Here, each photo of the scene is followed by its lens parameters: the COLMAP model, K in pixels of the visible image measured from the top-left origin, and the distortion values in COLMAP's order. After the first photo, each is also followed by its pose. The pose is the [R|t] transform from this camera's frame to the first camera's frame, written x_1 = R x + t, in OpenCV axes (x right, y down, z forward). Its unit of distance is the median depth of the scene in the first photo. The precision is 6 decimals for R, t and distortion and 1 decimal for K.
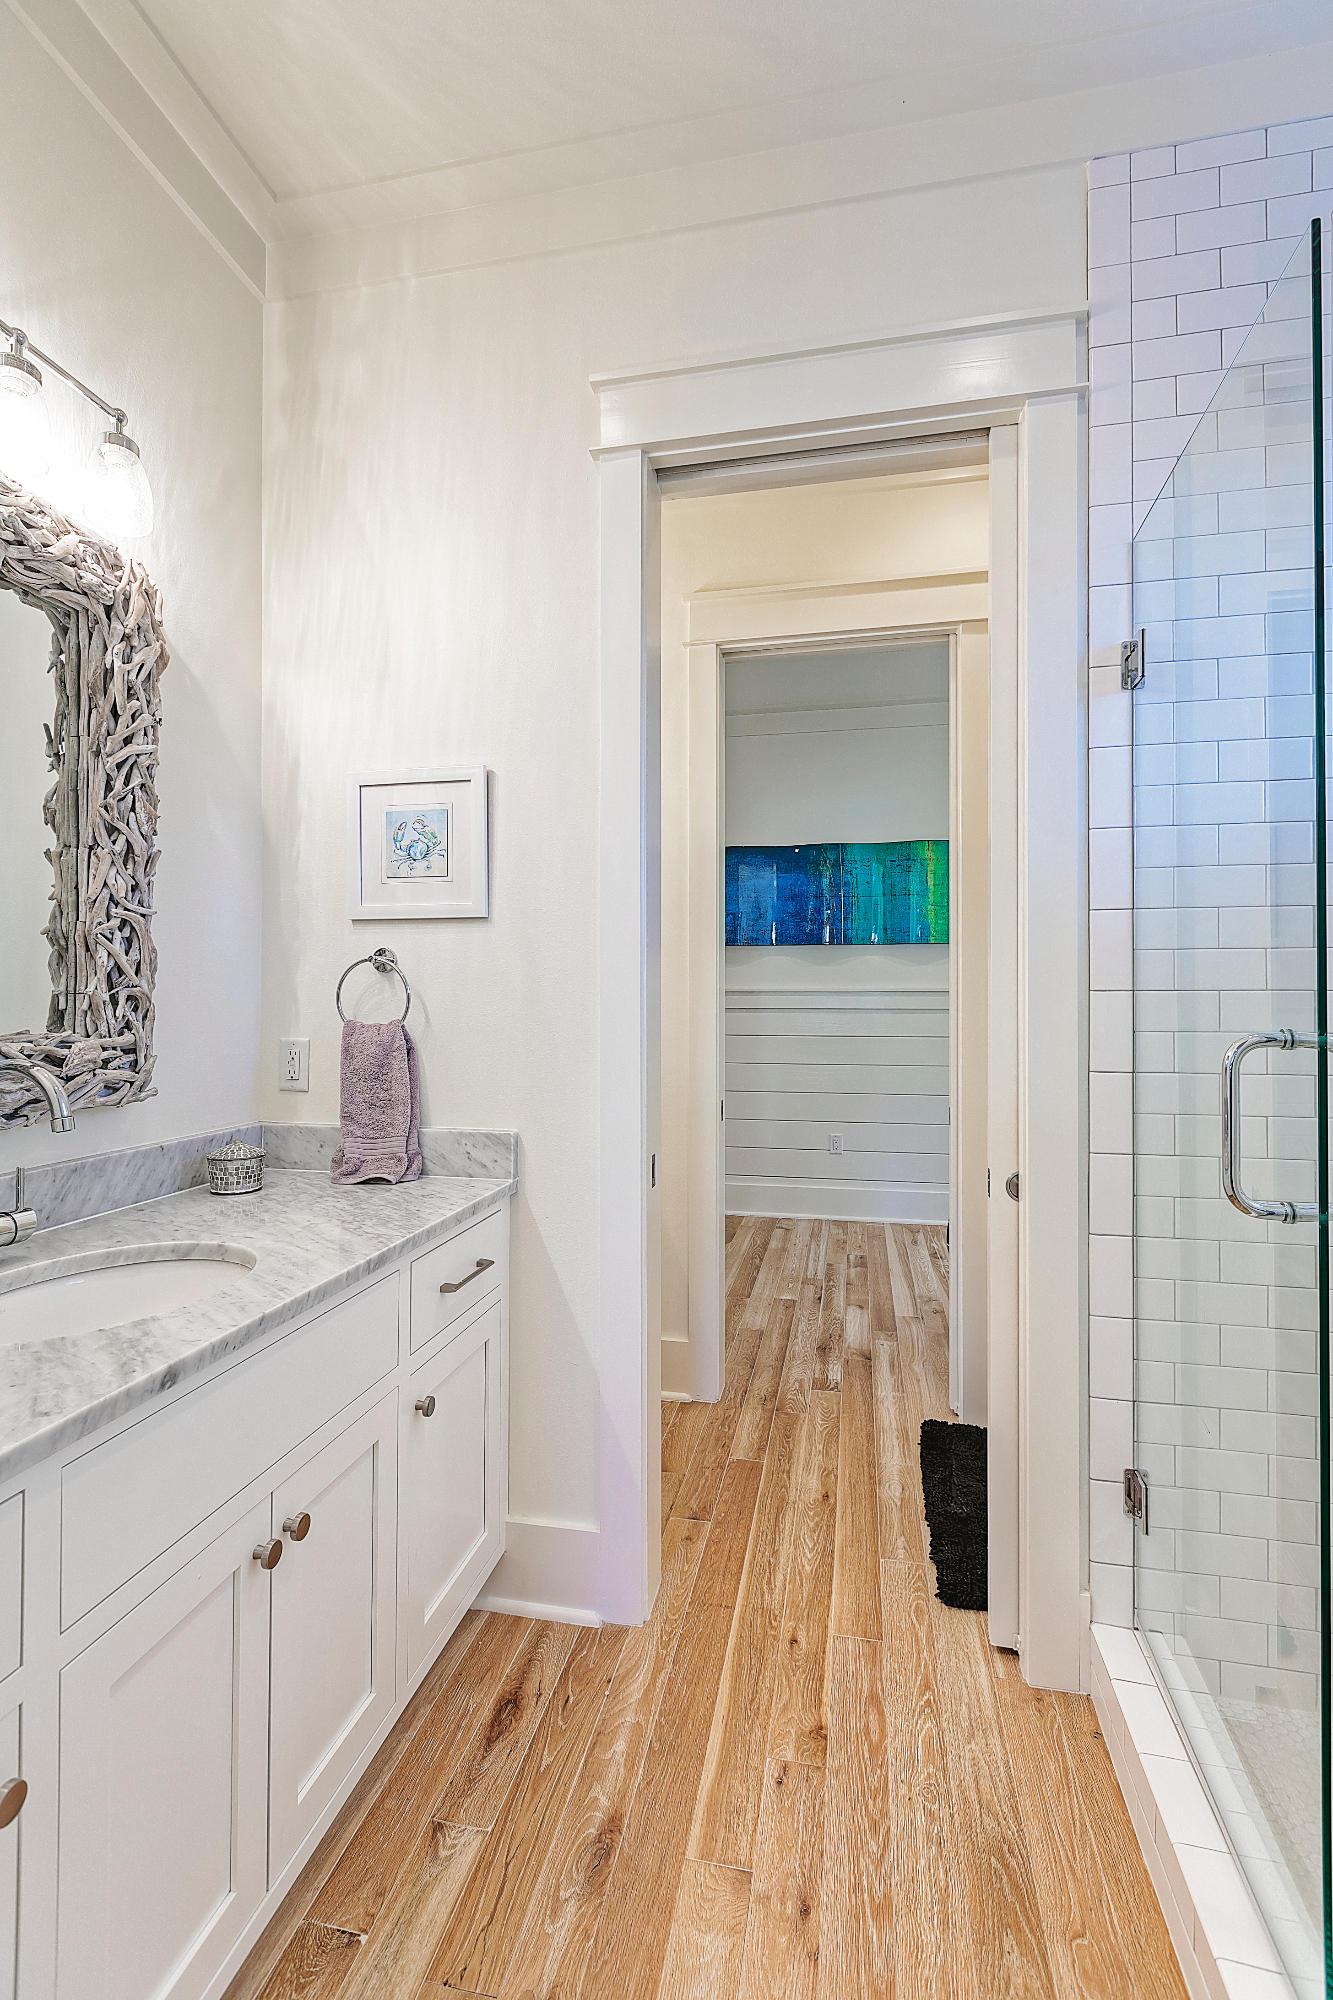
lens RADIAL K [[914.4, 0, 675.1], [0, 914.4, 995.1], [0, 0, 1]] dist [0.002252, 0.001415]
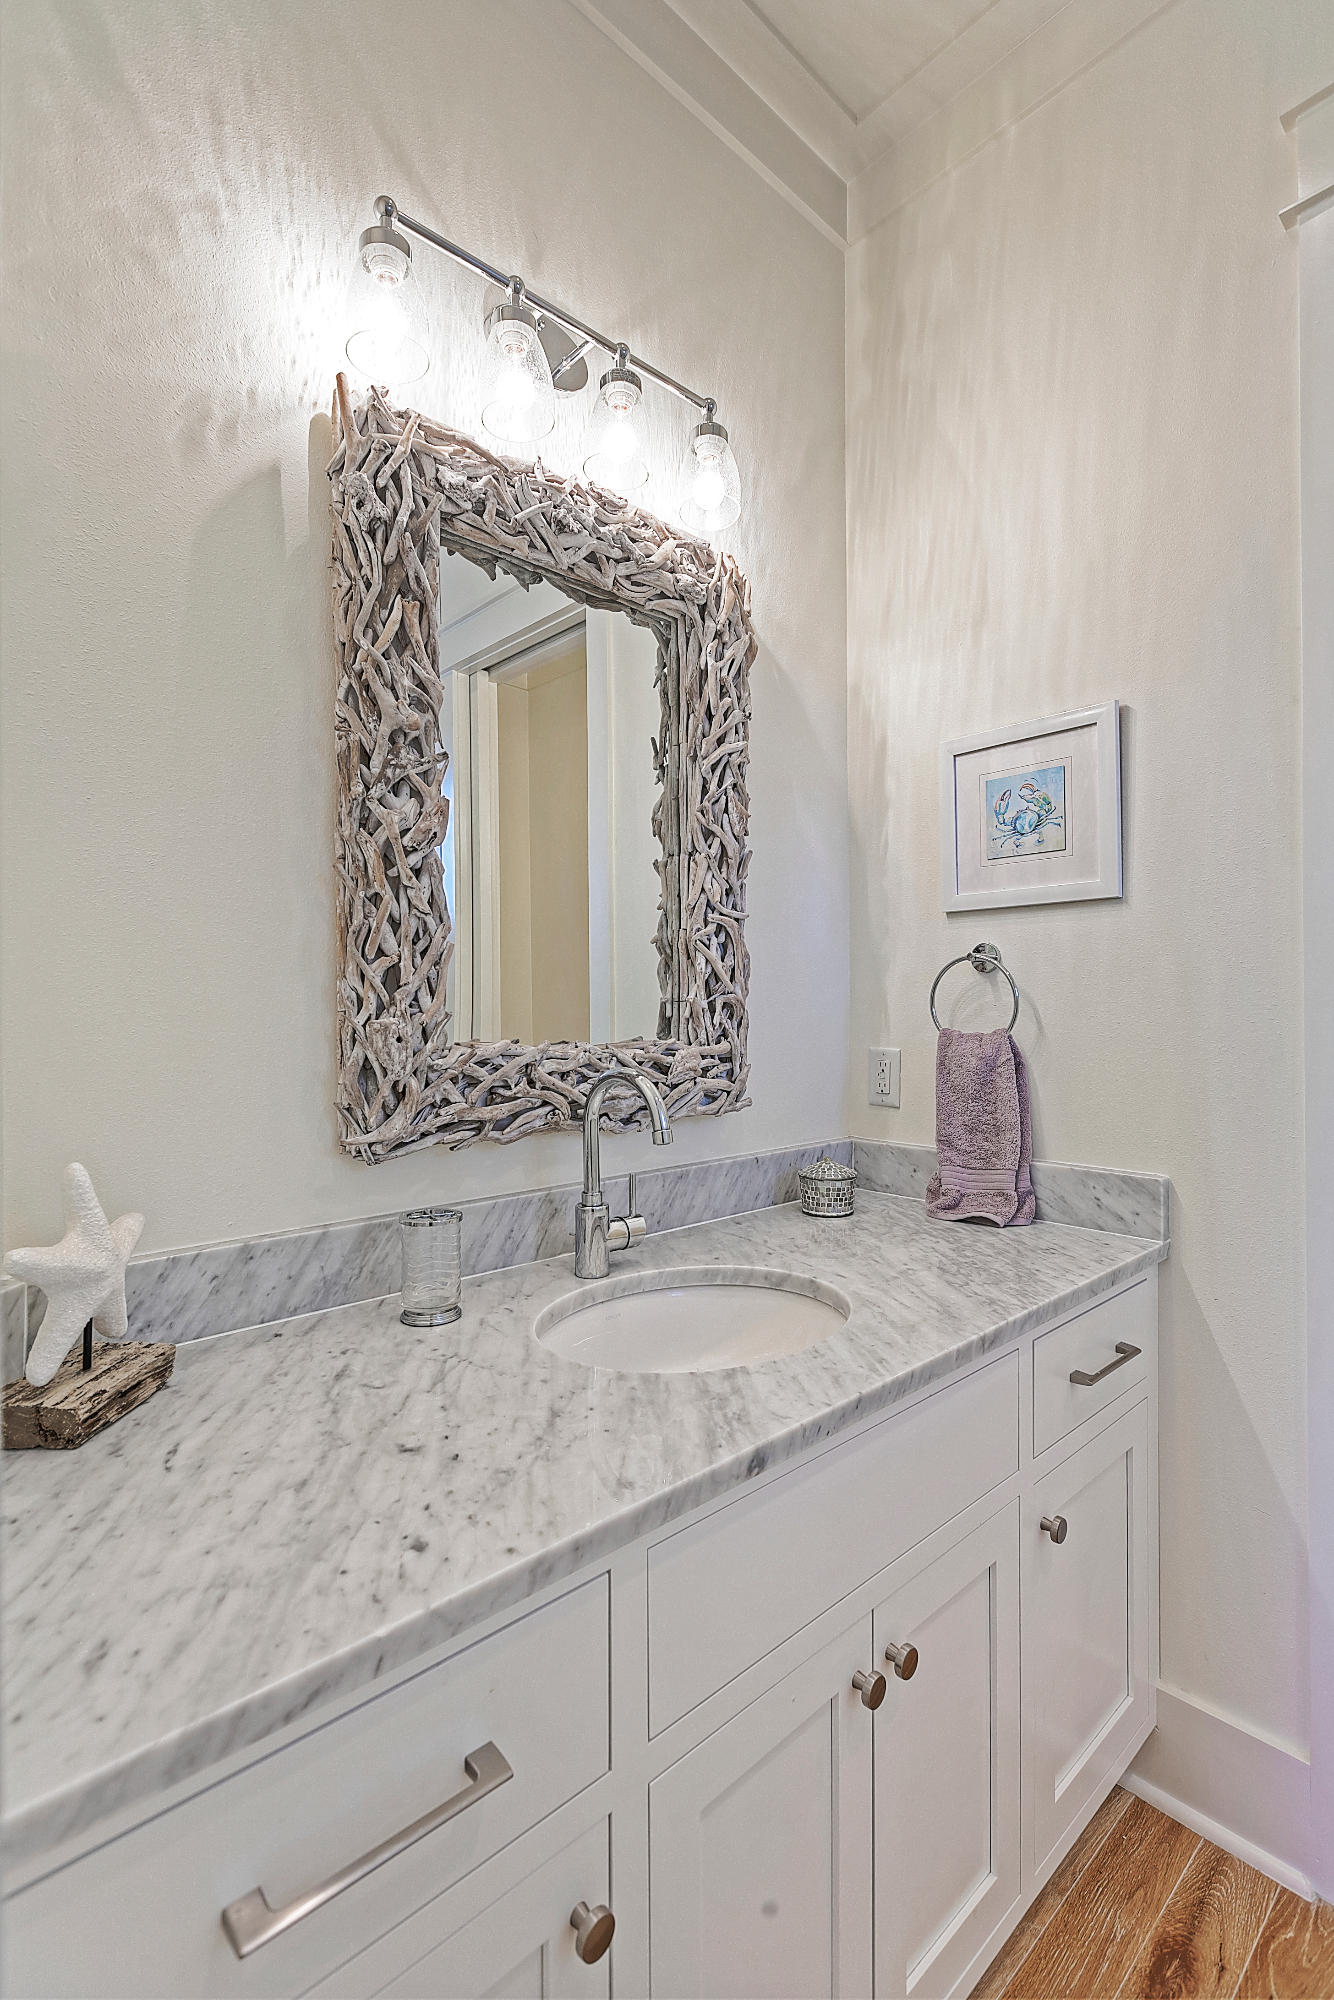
lens RADIAL K [[914.4, 0, 671.8], [0, 914.4, 1003.5], [0, 0, 1]] dist [0.002252, 0.001415]
pose [[0.817526, -0.009019, -0.575822, -0.078878], [0.011080, 0.999939, 0.000069, 0.000798], [0.575786, -0.006436, 0.817575, 0.164752]]
